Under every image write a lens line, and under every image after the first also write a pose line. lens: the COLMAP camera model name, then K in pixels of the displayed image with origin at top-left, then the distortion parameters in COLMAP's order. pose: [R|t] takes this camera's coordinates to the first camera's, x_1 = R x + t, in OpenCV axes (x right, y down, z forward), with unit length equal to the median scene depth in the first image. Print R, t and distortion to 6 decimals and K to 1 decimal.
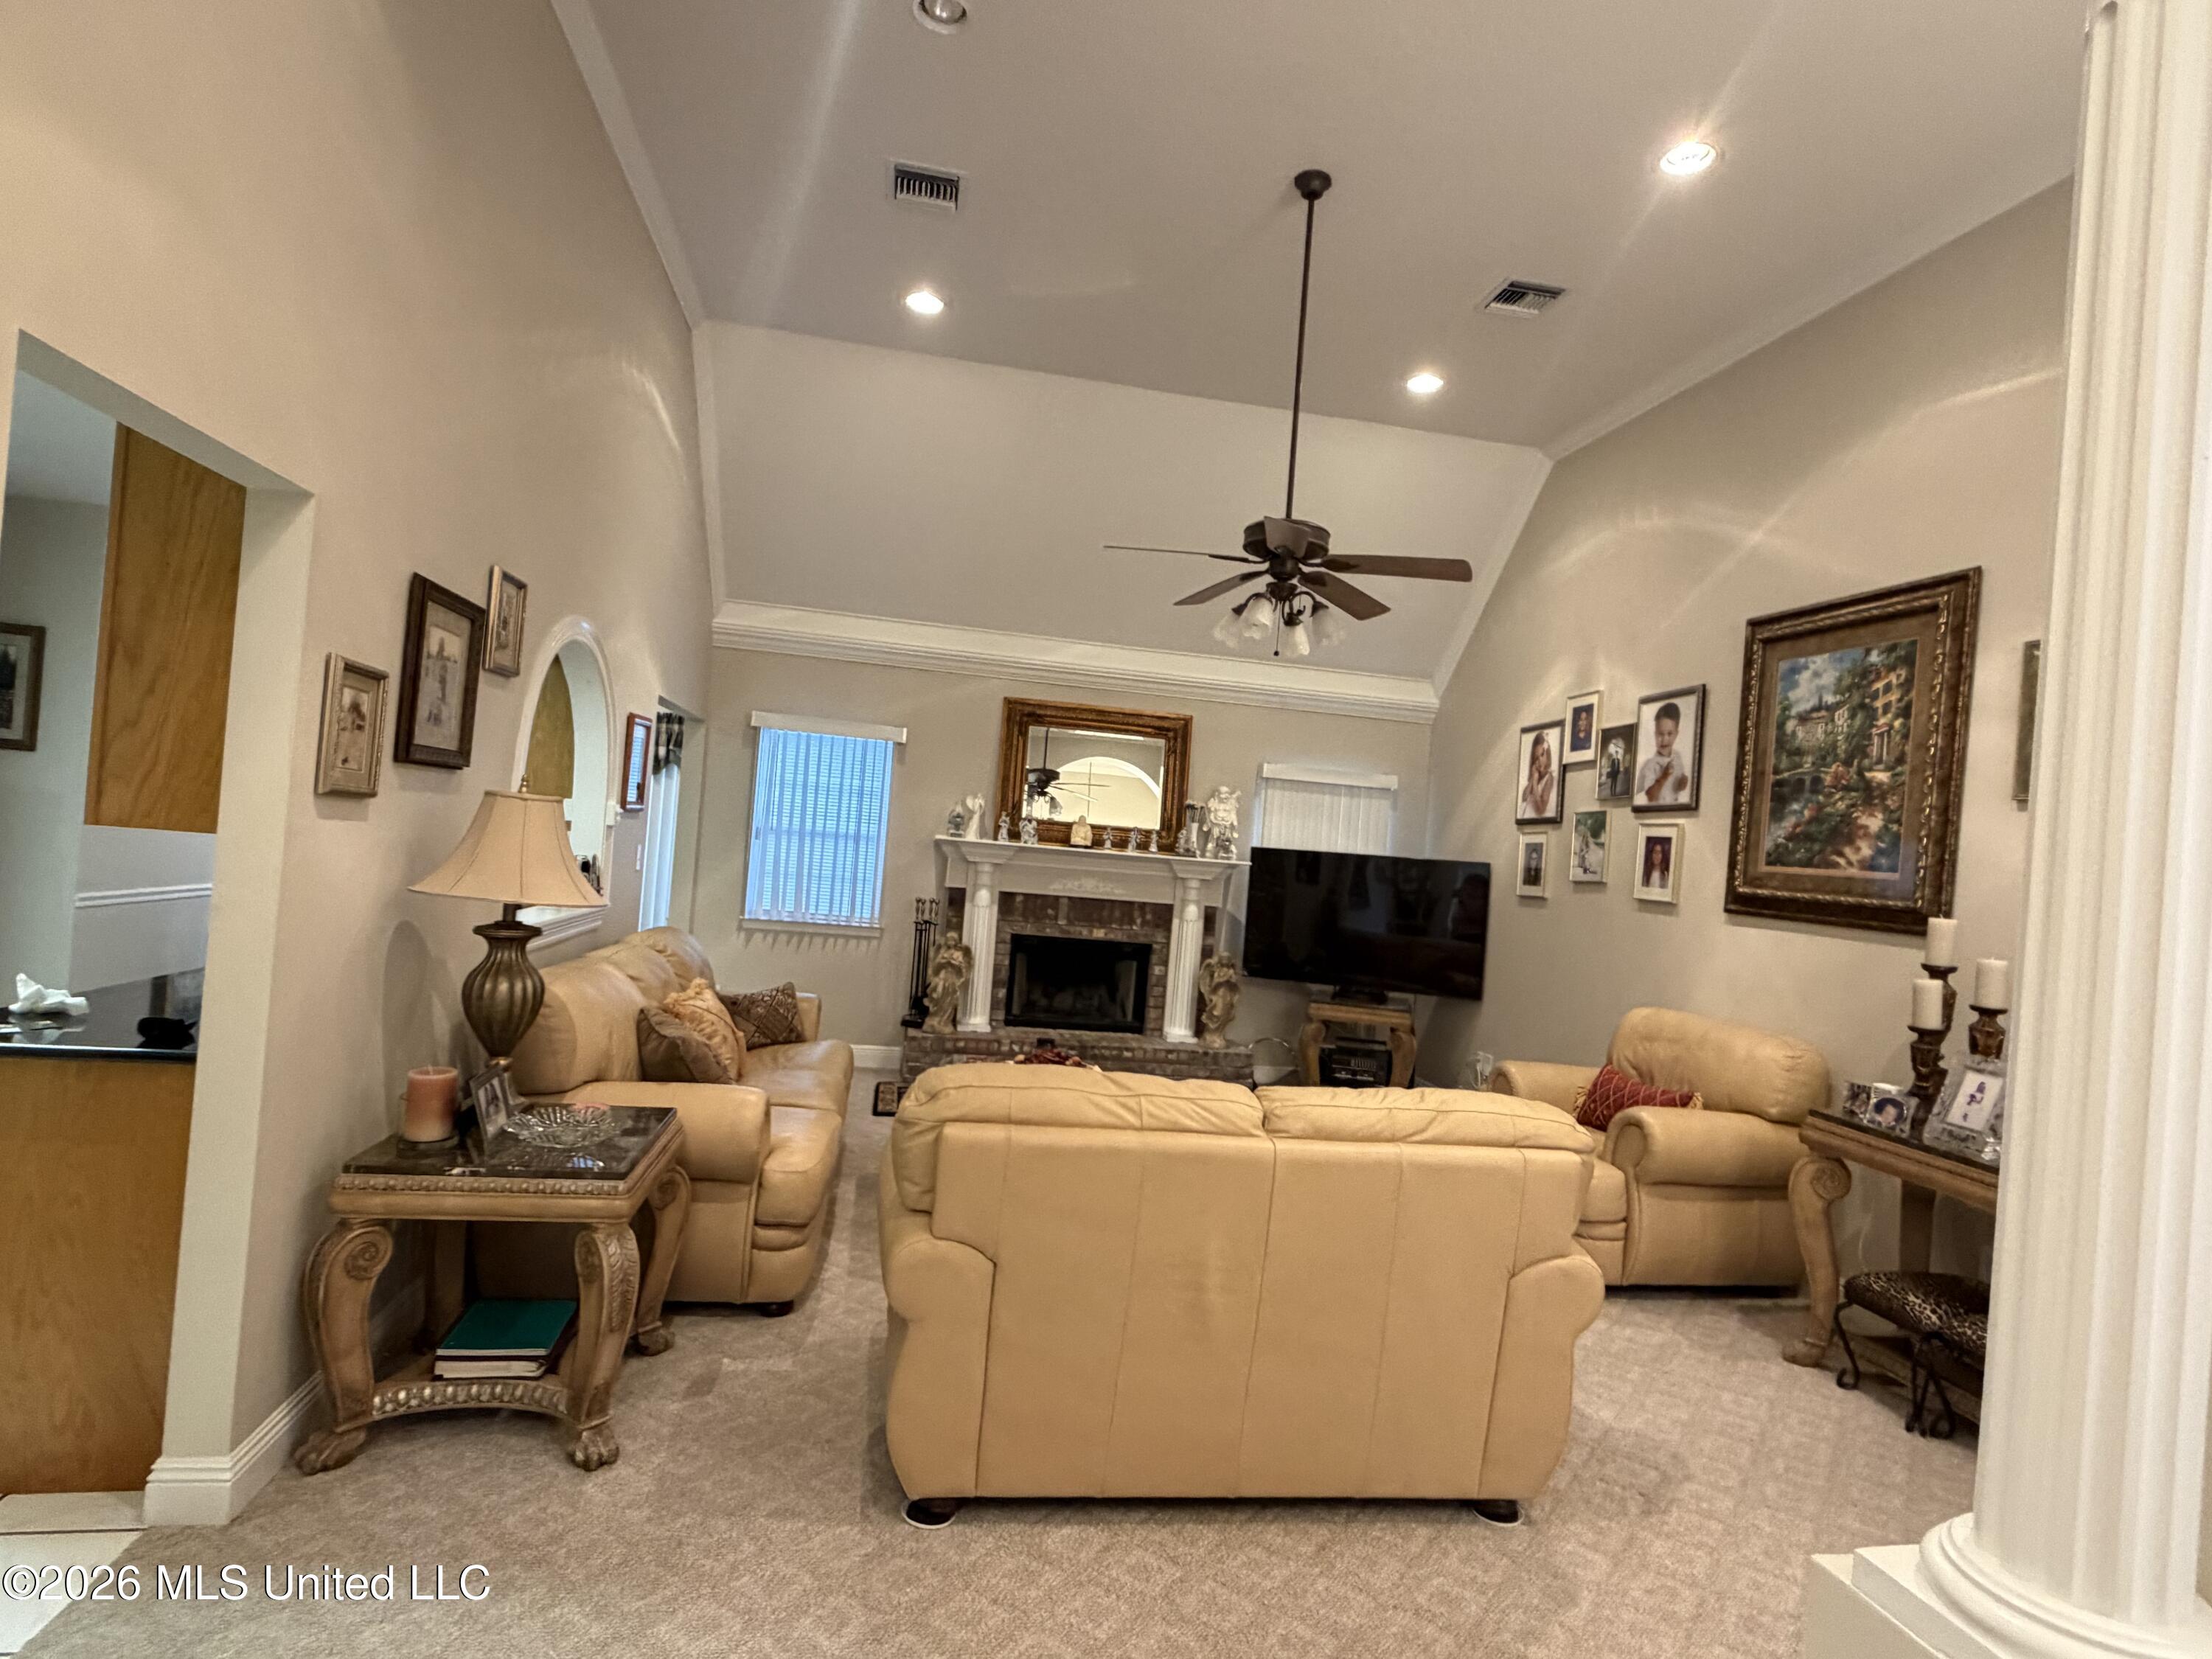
lens RADIAL K [[1140.5, 0, 1111.8], [0, 1140.5, 840.0], [0, 0, 1]] dist [-0.001539, -0.001192]
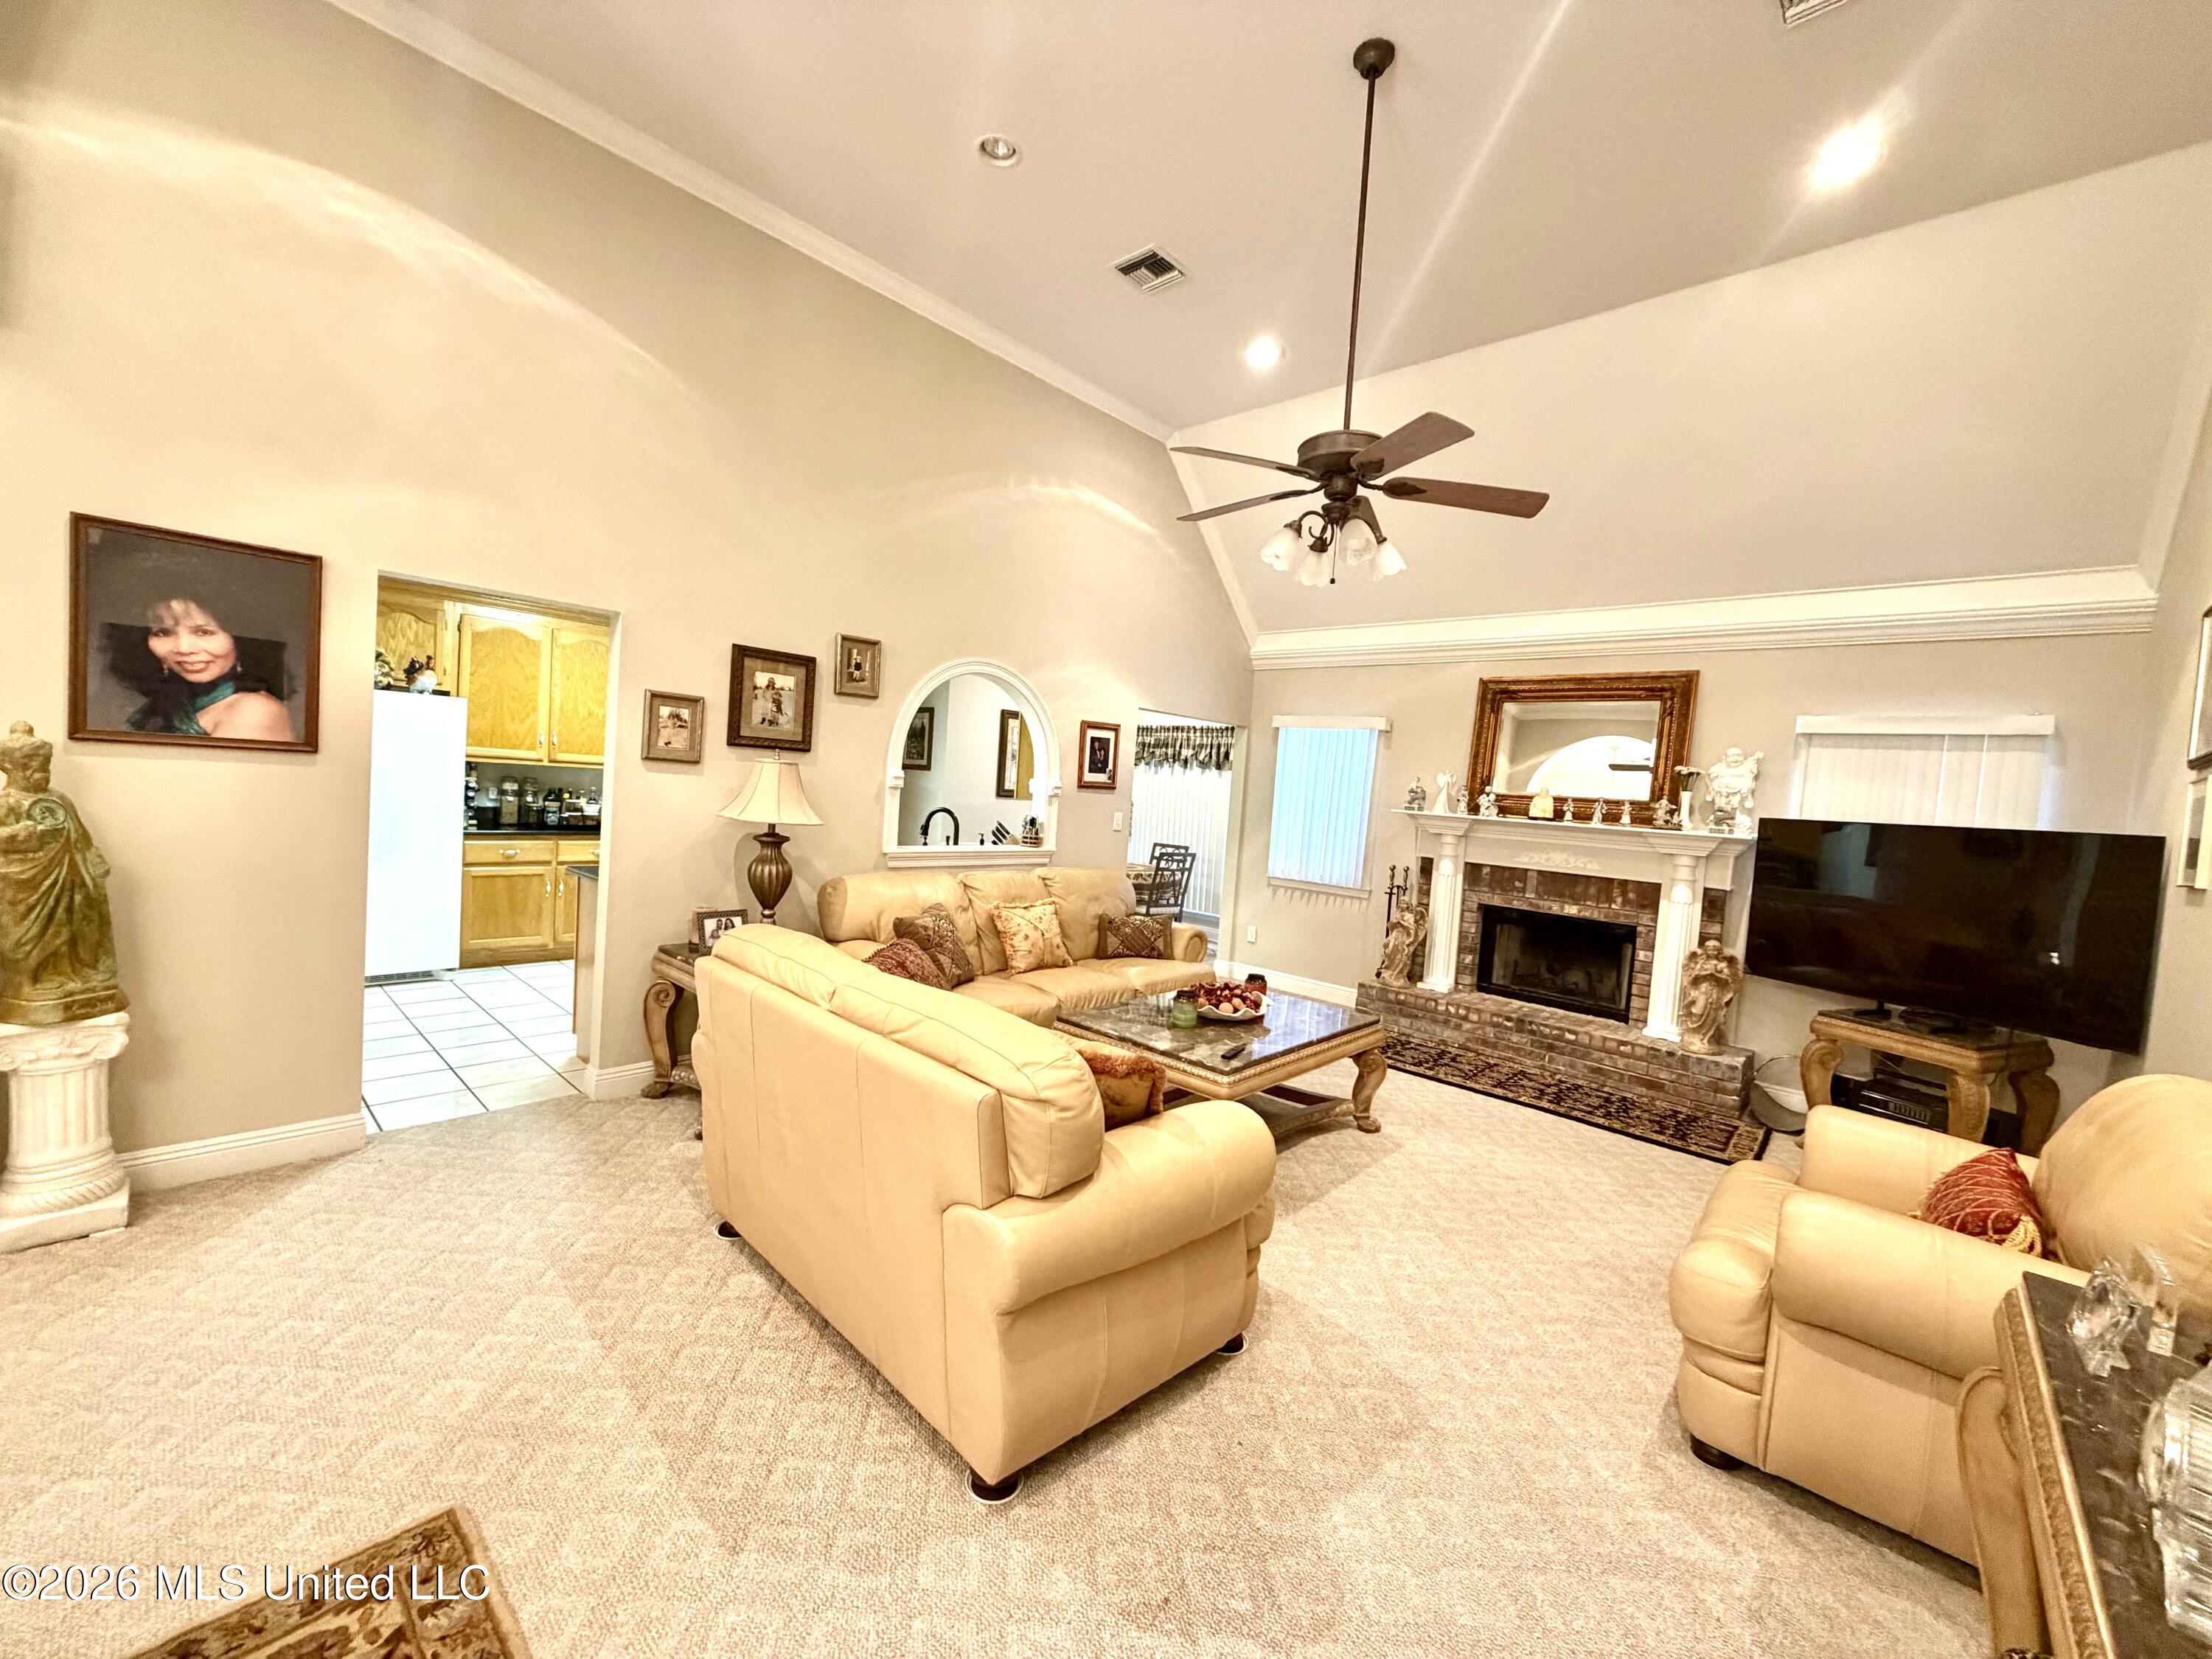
lens RADIAL K [[882.4, 0, 1103.5], [0, 882.4, 834.4], [0, 0, 1]] dist [0.000242, 0.000178]
pose [[0.602389, 0.003327, -0.798196, 0.464280], [-0.015450, 0.999853, -0.007493, 0.040350], [0.798053, 0.016846, 0.602351, 0.314834]]
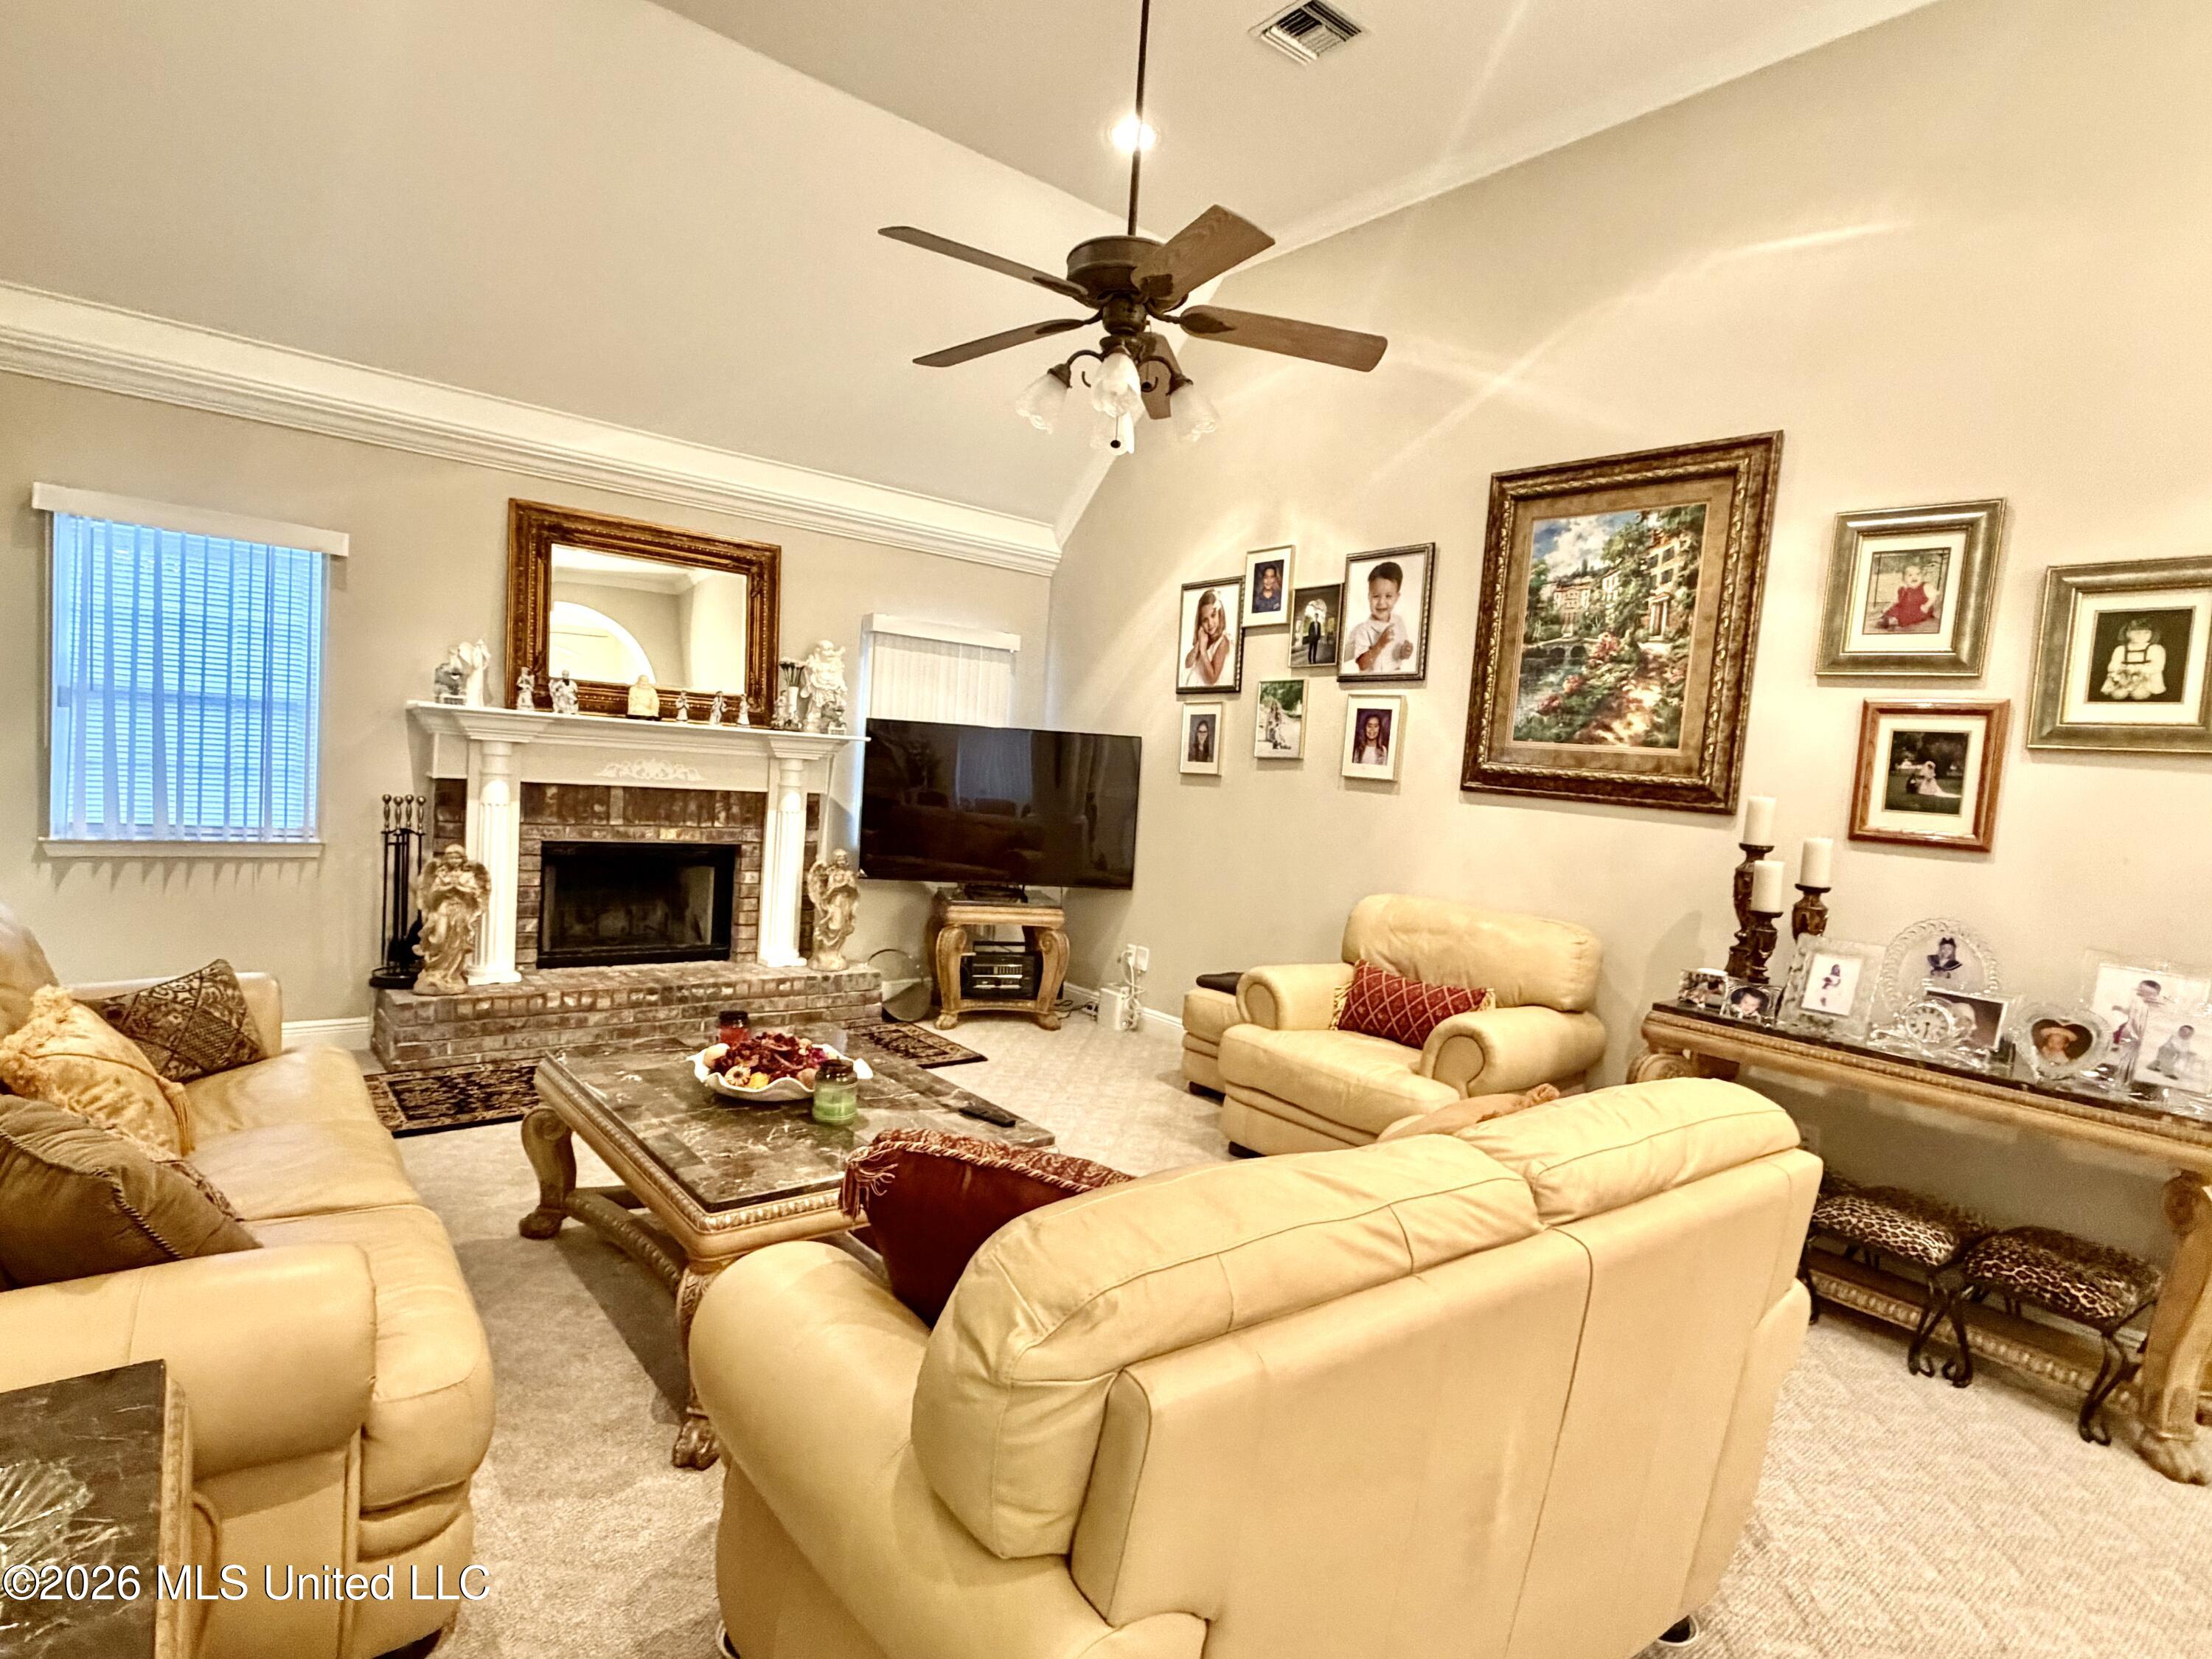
lens RADIAL K [[1140.5, 0, 1108.6], [0, 1140.5, 837.5], [0, 0, 1]] dist [-0.001539, -0.001192]
pose [[0.877867, -0.050422, 0.476243, -0.153687], [-0.004556, 0.993518, 0.113587, -0.003196], [-0.478883, -0.101884, 0.871947, 0.281116]]
